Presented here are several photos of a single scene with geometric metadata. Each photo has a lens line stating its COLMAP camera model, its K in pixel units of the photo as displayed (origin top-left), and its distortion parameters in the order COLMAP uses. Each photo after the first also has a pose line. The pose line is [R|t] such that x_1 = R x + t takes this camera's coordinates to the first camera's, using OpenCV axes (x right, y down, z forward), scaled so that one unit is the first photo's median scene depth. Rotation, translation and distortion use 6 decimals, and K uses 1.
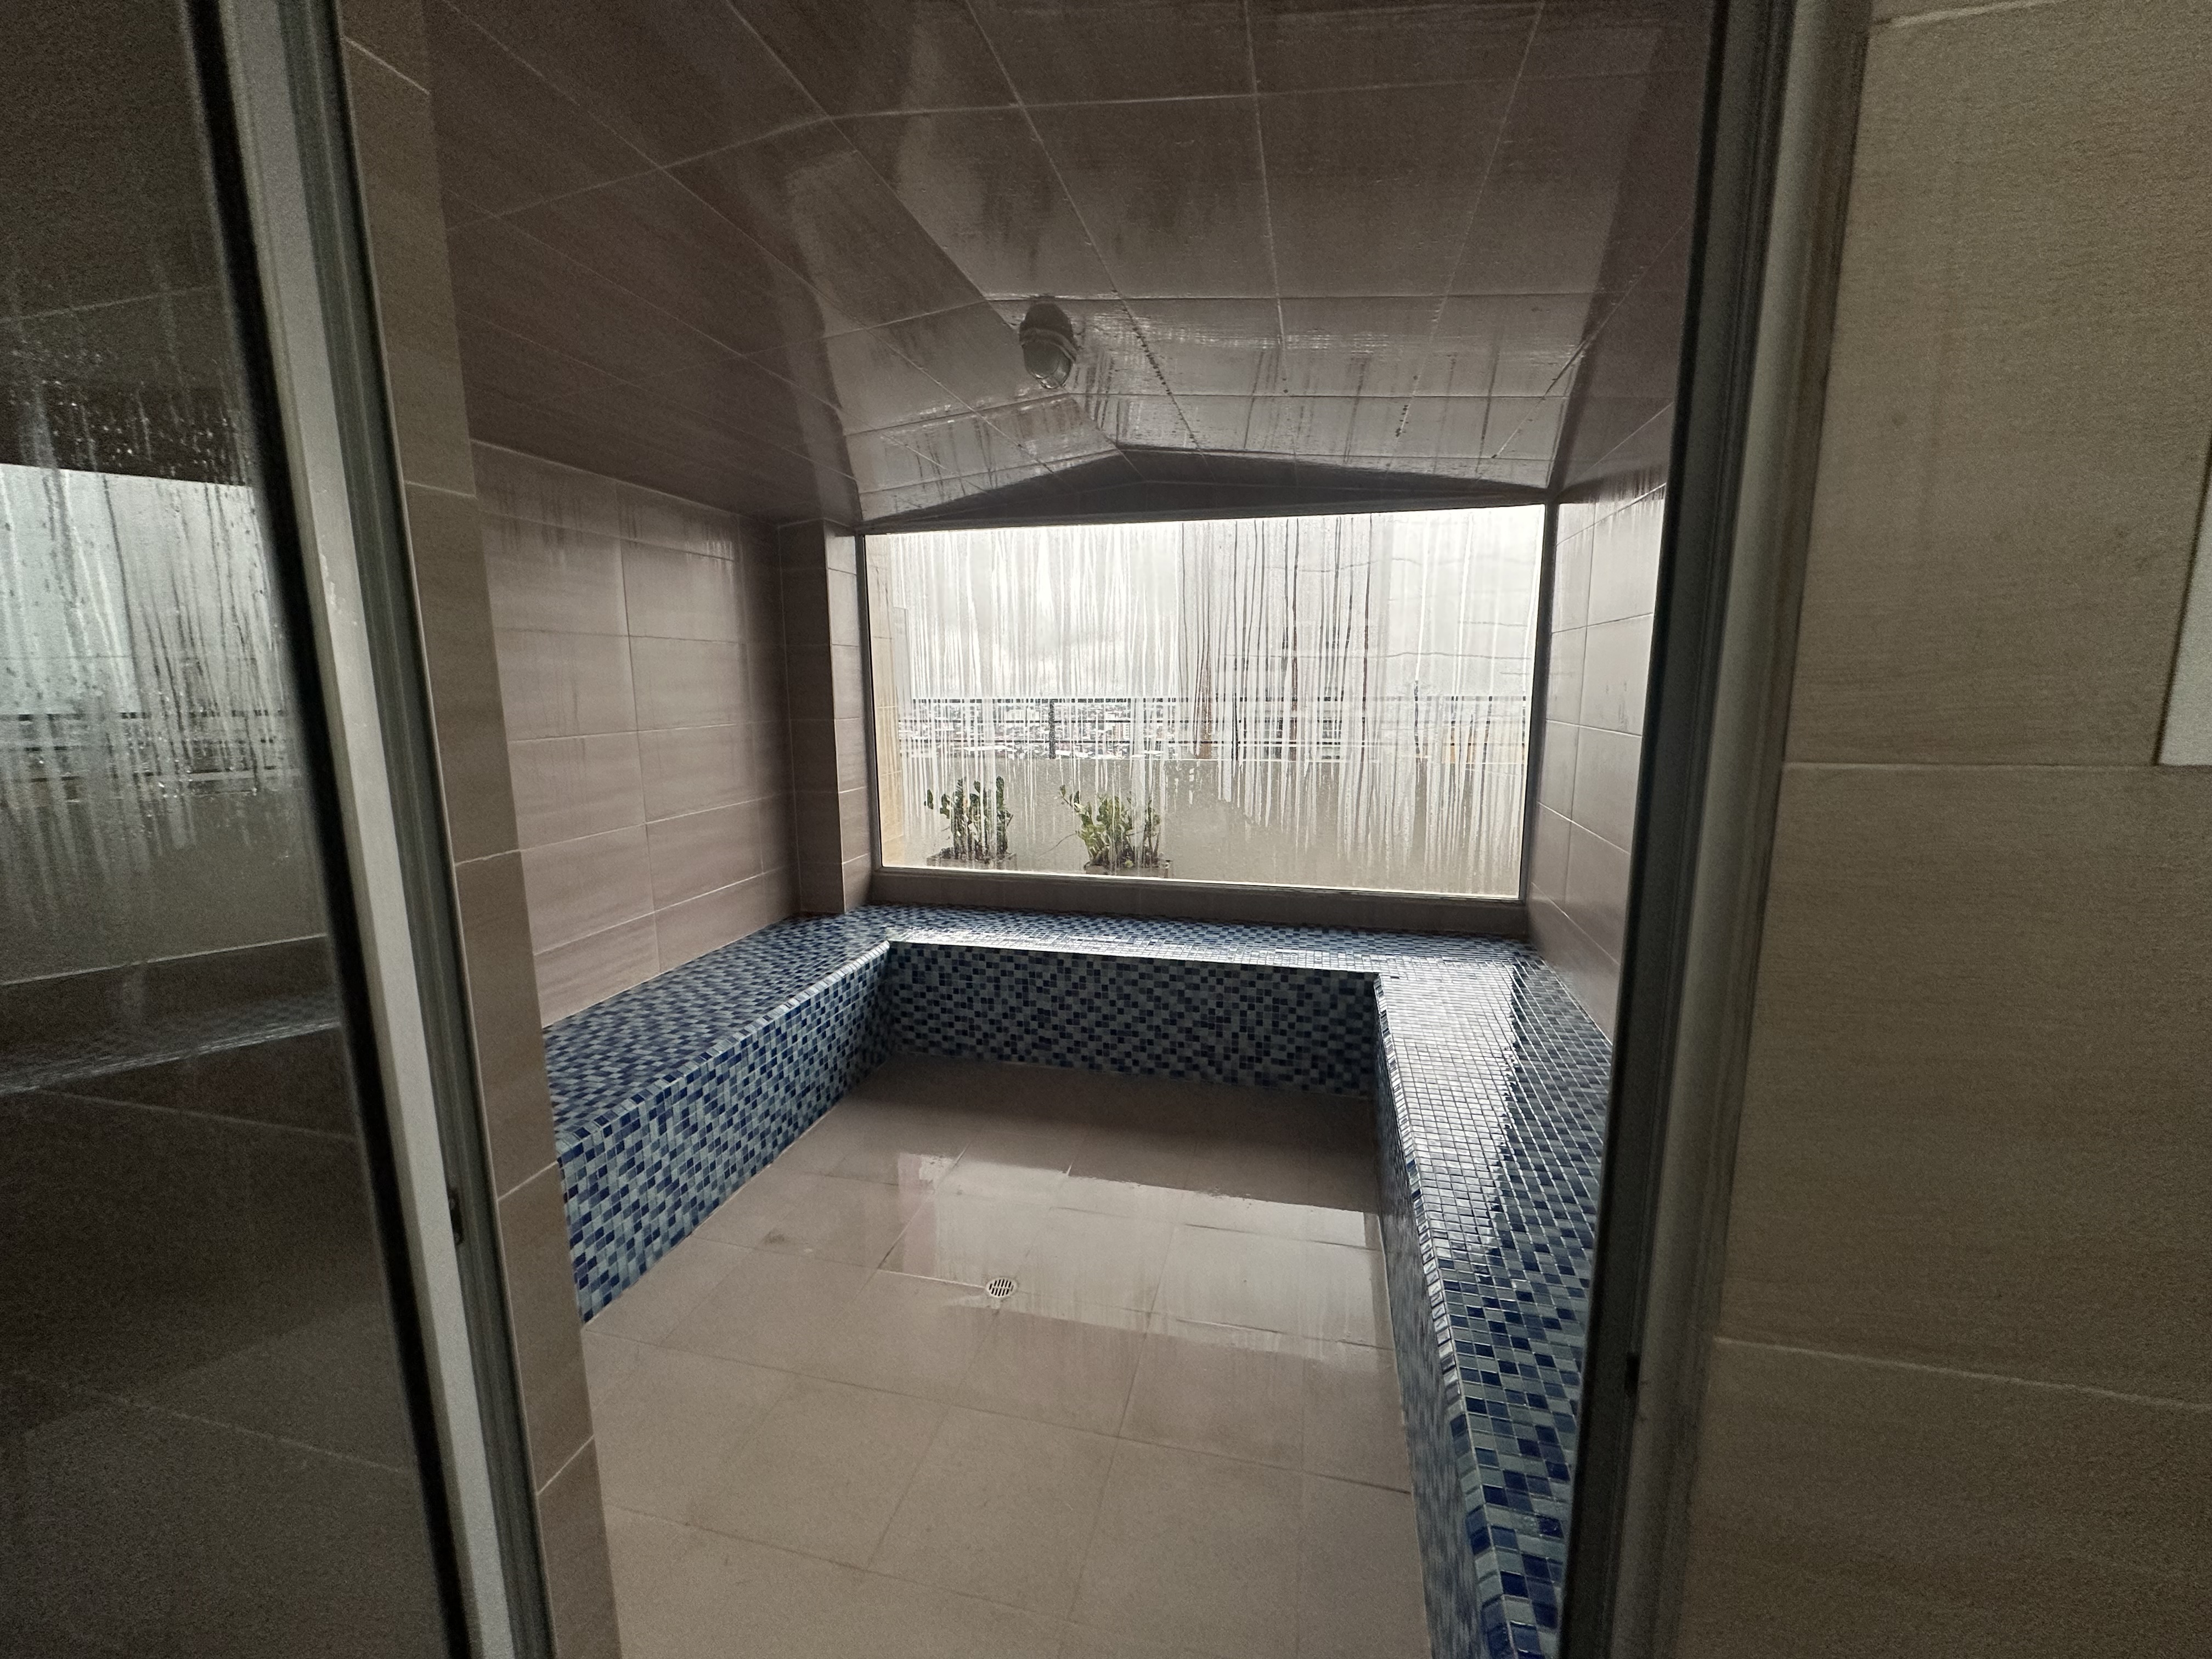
lens RADIAL K [[885.0, 0, 1106.0], [0, 885.0, 829.5], [0, 0, 1]] dist [-0.001382, 0.000353]
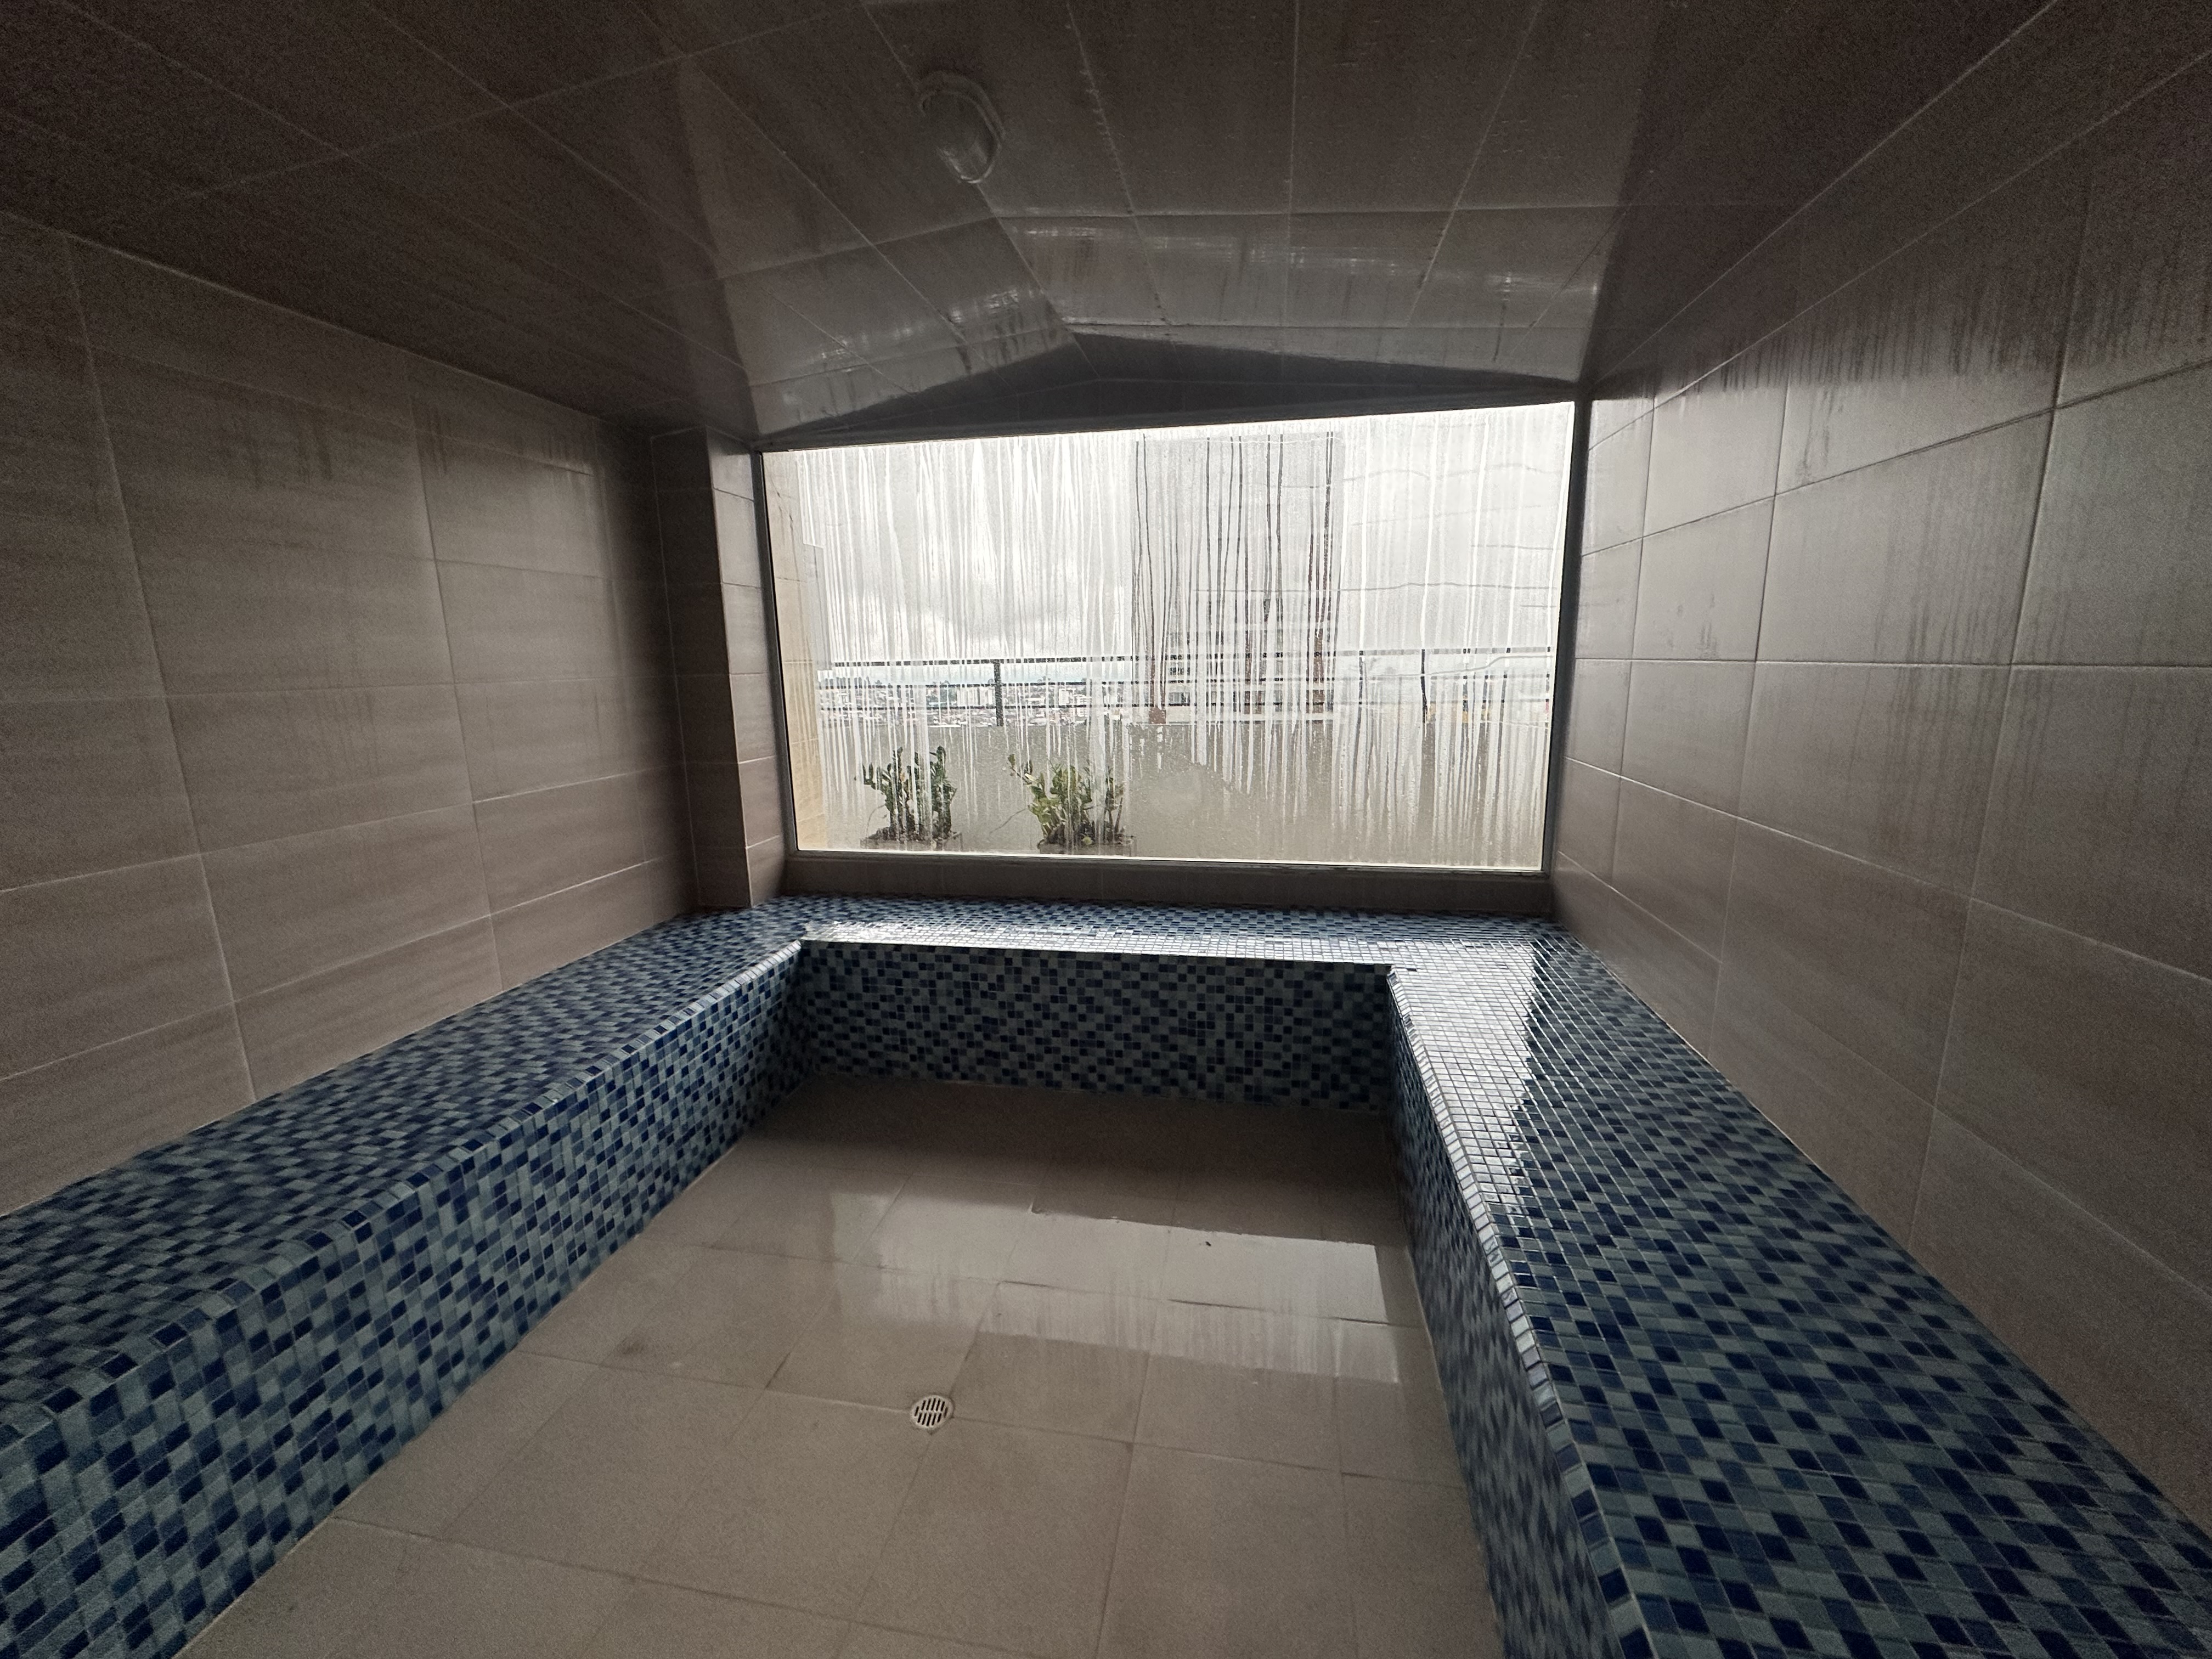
lens RADIAL K [[885.0, 0, 1106.0], [0, 885.0, 829.5], [0, 0, 1]] dist [-0.001382, 0.000353]
pose [[0.998574, -0.021854, 0.048701, 0.002201], [0.020605, 0.999450, 0.025994, 0.007680], [-0.049242, -0.024953, 0.998475, 0.178276]]
